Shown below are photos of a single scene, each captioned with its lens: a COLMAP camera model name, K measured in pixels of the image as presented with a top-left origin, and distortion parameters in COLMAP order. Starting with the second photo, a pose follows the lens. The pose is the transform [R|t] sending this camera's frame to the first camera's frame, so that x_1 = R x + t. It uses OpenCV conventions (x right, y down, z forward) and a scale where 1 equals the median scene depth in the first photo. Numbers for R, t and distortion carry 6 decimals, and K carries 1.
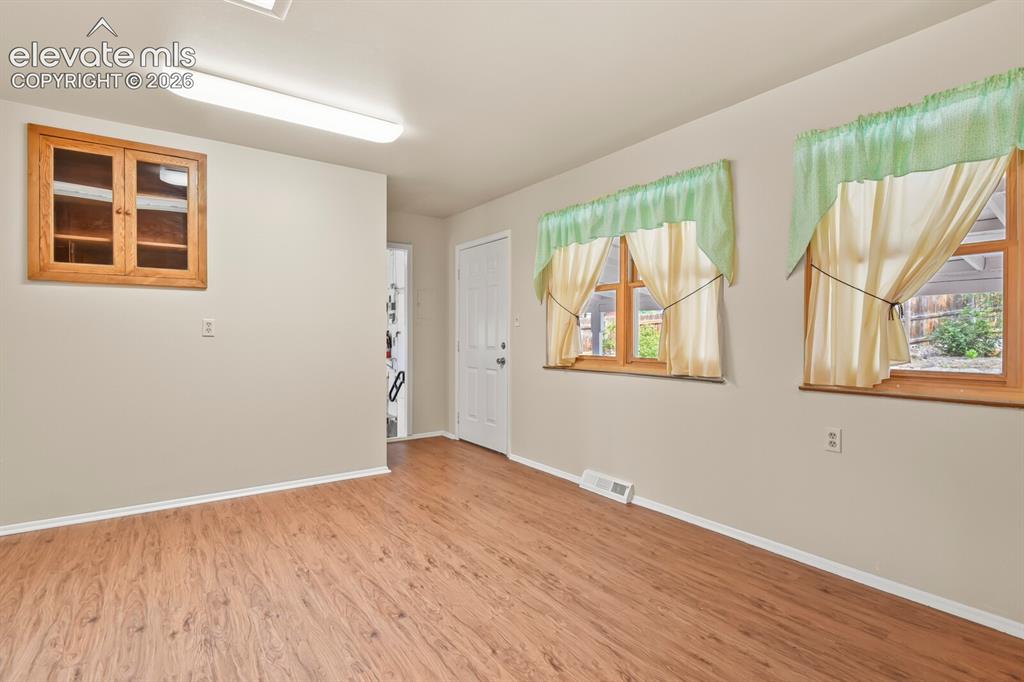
lens RADIAL K [[497.4, 0, 517.8], [0, 497.4, 338.7], [0, 0, 1]] dist [-0.006240, -0.001901]
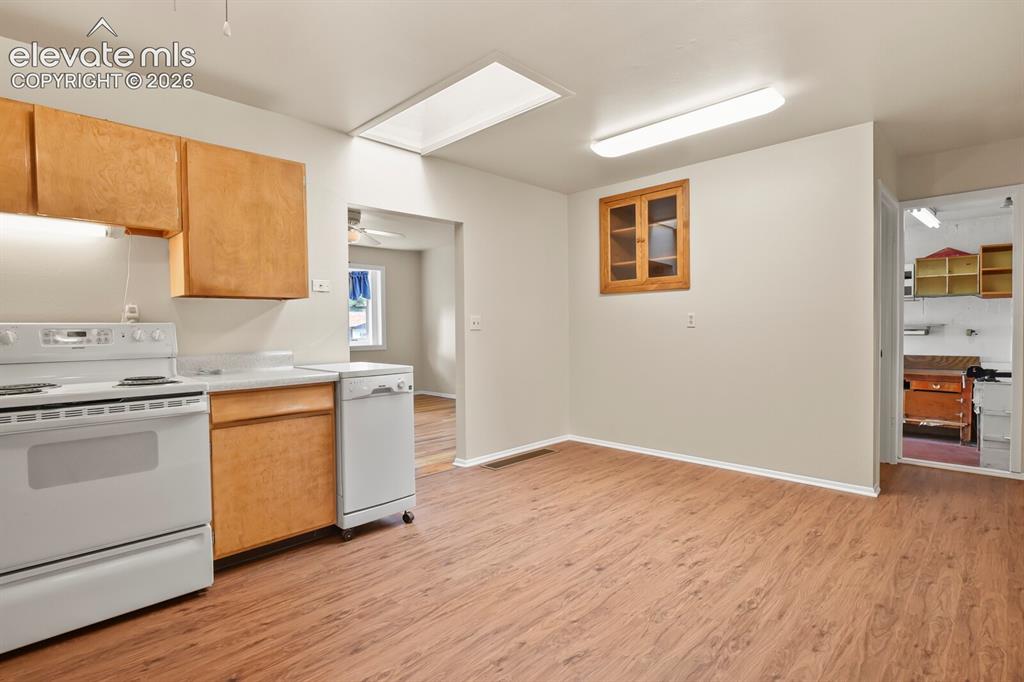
lens RADIAL K [[505.3, 0, 517.6], [0, 505.3, 338.0], [0, 0, 1]] dist [-0.001713, -0.005371]
pose [[0.168782, 0.017831, -0.985492, 0.627163], [0.005812, 0.999801, 0.019085, -0.005537], [0.985636, -0.008949, 0.168645, 0.435540]]
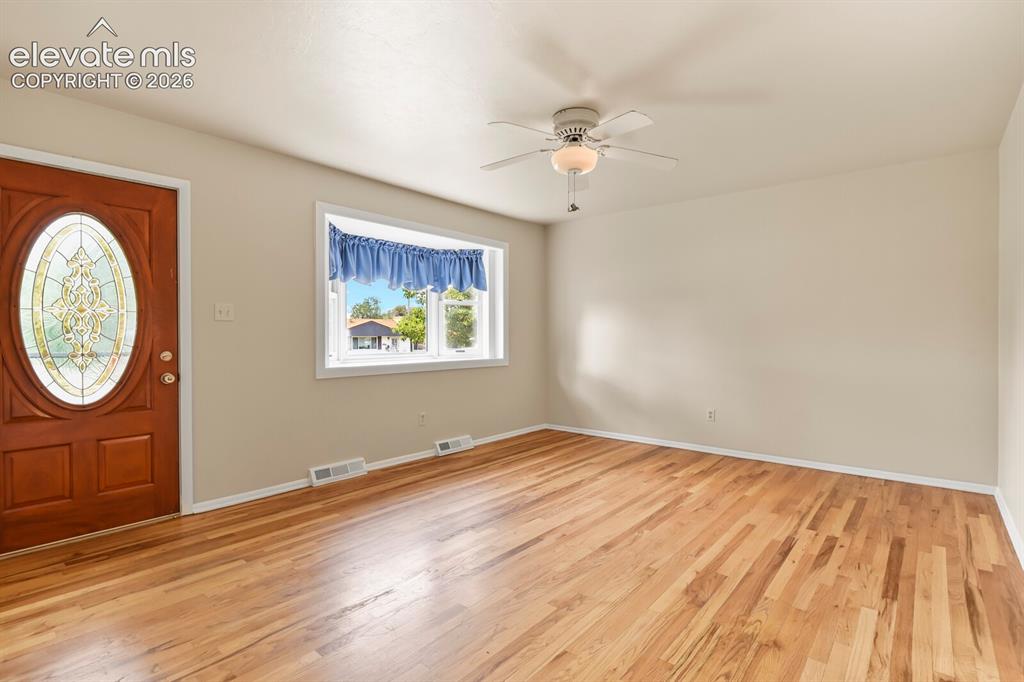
lens RADIAL K [[495.4, 0, 518.9], [0, 495.4, 337.3], [0, 0, 1]] dist [-0.002679, -0.001121]
pose [[0.248330, 0.000779, -0.968675, -0.472574], [-0.004494, 0.999990, -0.000348, 0.002001], [0.968665, 0.004440, 0.248331, -0.257332]]
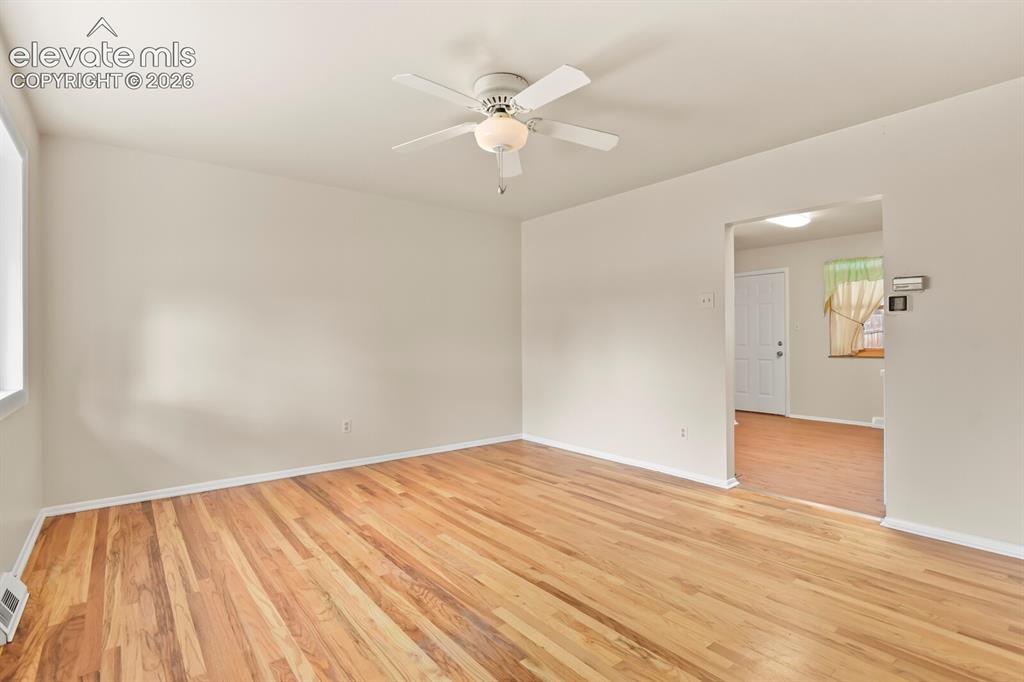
lens RADIAL K [[498.4, 0, 519.6], [0, 498.4, 340.6], [0, 0, 1]] dist [-0.001067, -0.000344]
pose [[0.998693, -0.007444, 0.050574, -1.475728], [0.007574, 0.999968, -0.002376, 0.004254], [-0.050555, 0.002756, 0.998717, -0.784599]]
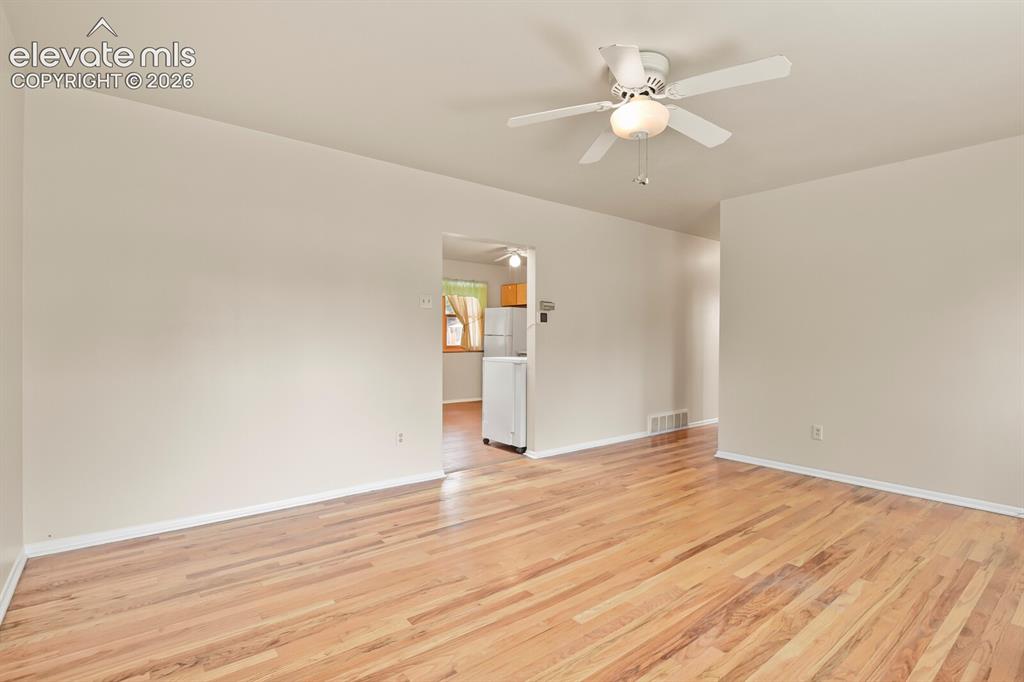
lens RADIAL K [[495.4, 0, 518.9], [0, 495.4, 337.3], [0, 0, 1]] dist [-0.002679, -0.001121]
pose [[-0.052370, -0.002548, 0.998624, -2.287539], [-0.001113, 0.999996, 0.002493, -0.006493], [-0.998627, -0.000980, -0.052373, 0.363769]]
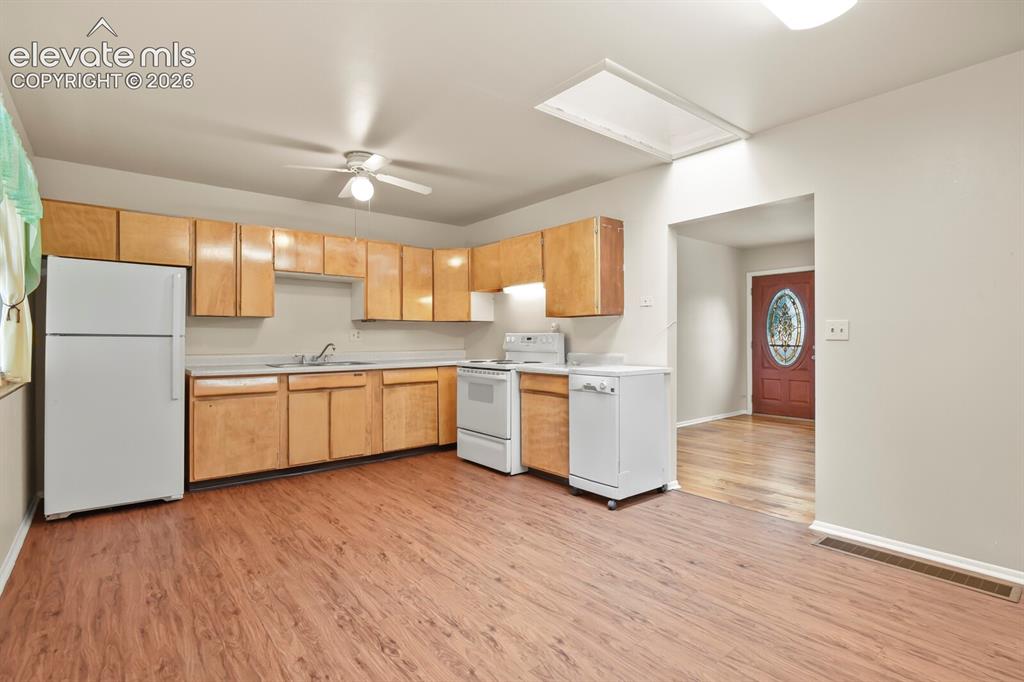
lens RADIAL K [[497.4, 0, 517.8], [0, 497.4, 338.7], [0, 0, 1]] dist [-0.006240, -0.001901]
pose [[-0.998141, 0.000586, -0.060940, -0.147377], [0.000197, 0.999980, 0.006399, -0.011239], [0.060942, 0.006375, -0.998121, 1.527153]]
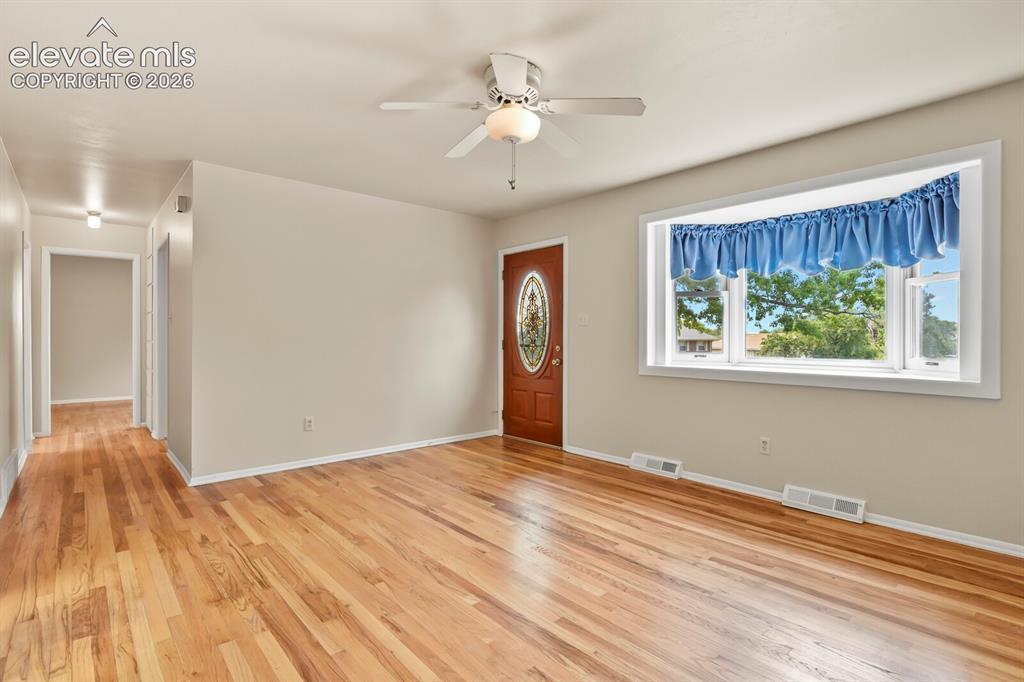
lens RADIAL K [[497.4, 0, 517.8], [0, 497.4, 338.7], [0, 0, 1]] dist [-0.006240, -0.001901]
pose [[-0.995082, -0.003286, -0.099004, -1.382183], [-0.004226, 0.999948, 0.009284, -0.004434], [0.098969, 0.009657, -0.995044, 0.991791]]
